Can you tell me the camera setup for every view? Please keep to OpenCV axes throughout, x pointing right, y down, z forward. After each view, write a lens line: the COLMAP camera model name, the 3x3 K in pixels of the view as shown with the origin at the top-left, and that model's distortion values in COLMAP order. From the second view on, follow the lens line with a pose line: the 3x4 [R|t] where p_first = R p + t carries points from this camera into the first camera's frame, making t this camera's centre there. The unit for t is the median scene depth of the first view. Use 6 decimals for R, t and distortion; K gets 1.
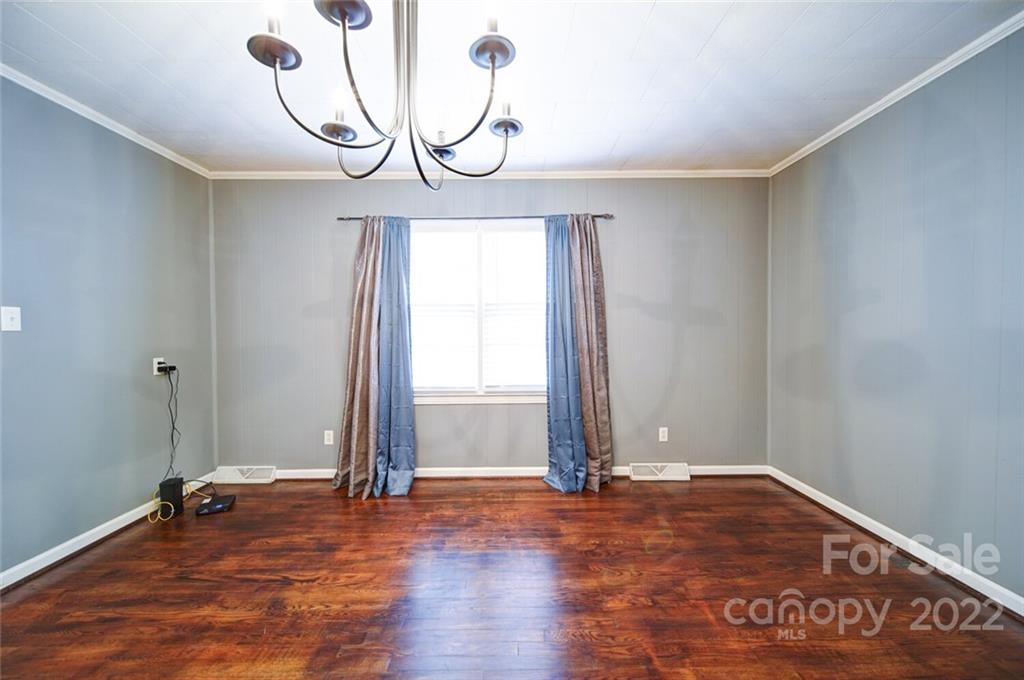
lens RADIAL K [[362.6, 0, 514.4], [0, 362.6, 338.0], [0, 0, 1]] dist [-0.002566, -0.000303]
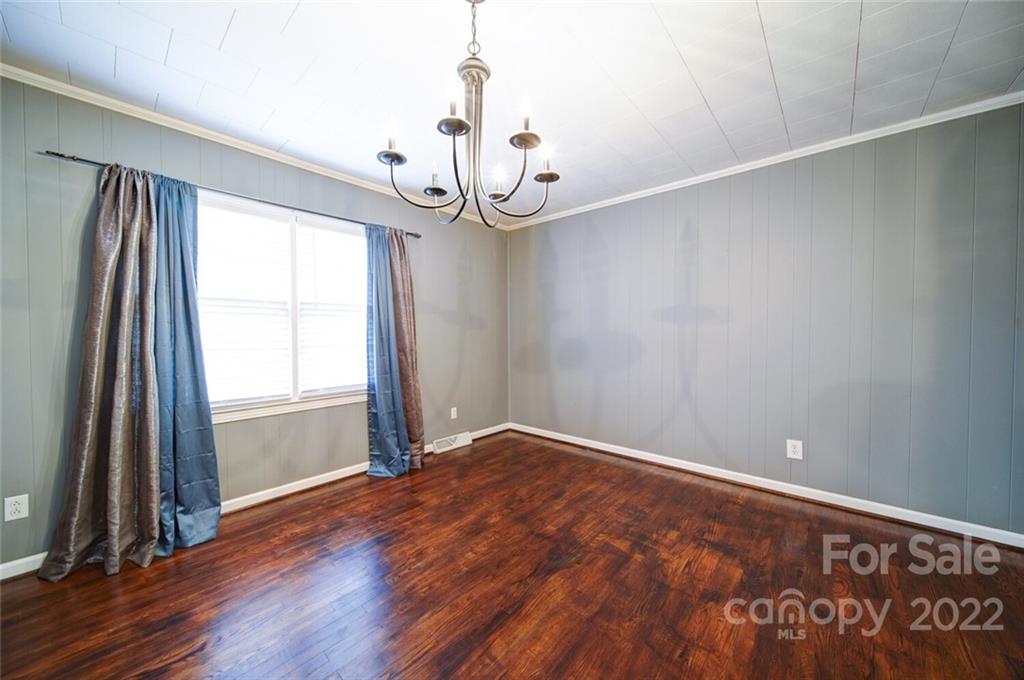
lens RADIAL K [[362.6, 0, 514.4], [0, 362.6, 338.0], [0, 0, 1]] dist [-0.002566, -0.000303]
pose [[0.663204, -0.006938, 0.748406, -0.424284], [0.014871, 0.999882, -0.003909, 0.008281], [-0.748291, 0.013722, 0.663229, -0.019134]]
